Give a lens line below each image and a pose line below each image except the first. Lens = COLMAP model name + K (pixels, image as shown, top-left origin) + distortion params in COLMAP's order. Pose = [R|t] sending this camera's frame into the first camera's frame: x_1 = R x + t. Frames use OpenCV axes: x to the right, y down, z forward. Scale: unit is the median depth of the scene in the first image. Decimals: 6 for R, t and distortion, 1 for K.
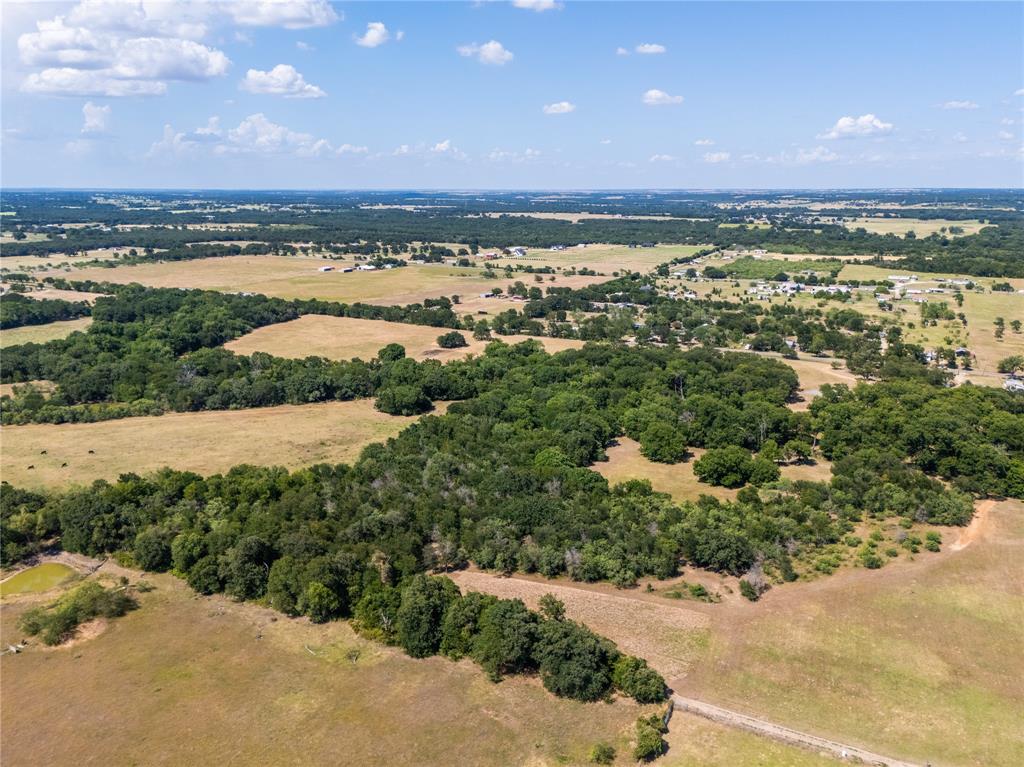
lens RADIAL K [[784.3, 0, 512.0], [0, 784.3, 383.5], [0, 0, 1]] dist [0.087411, -0.079748]
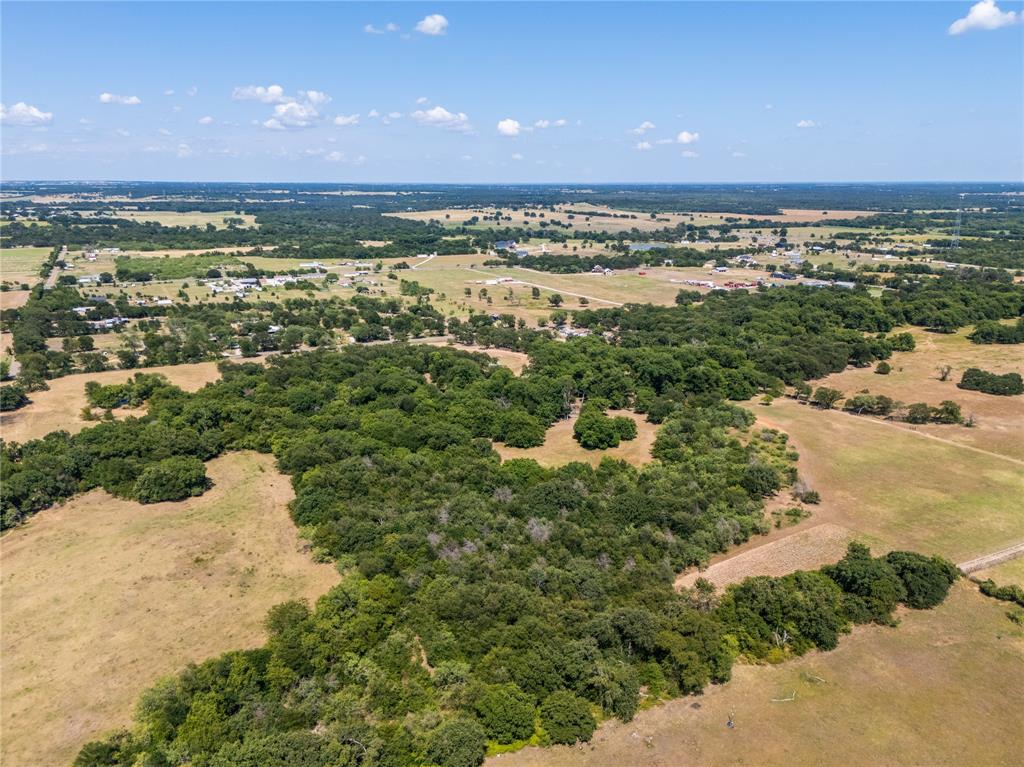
lens RADIAL K [[784.3, 0, 512.0], [0, 784.3, 383.5], [0, 0, 1]] dist [0.087411, -0.079748]
pose [[0.588262, -0.202666, 0.782863, -0.161459], [0.196116, 0.974940, 0.105024, -0.024718], [-0.784529, 0.091750, 0.613267, 0.100488]]
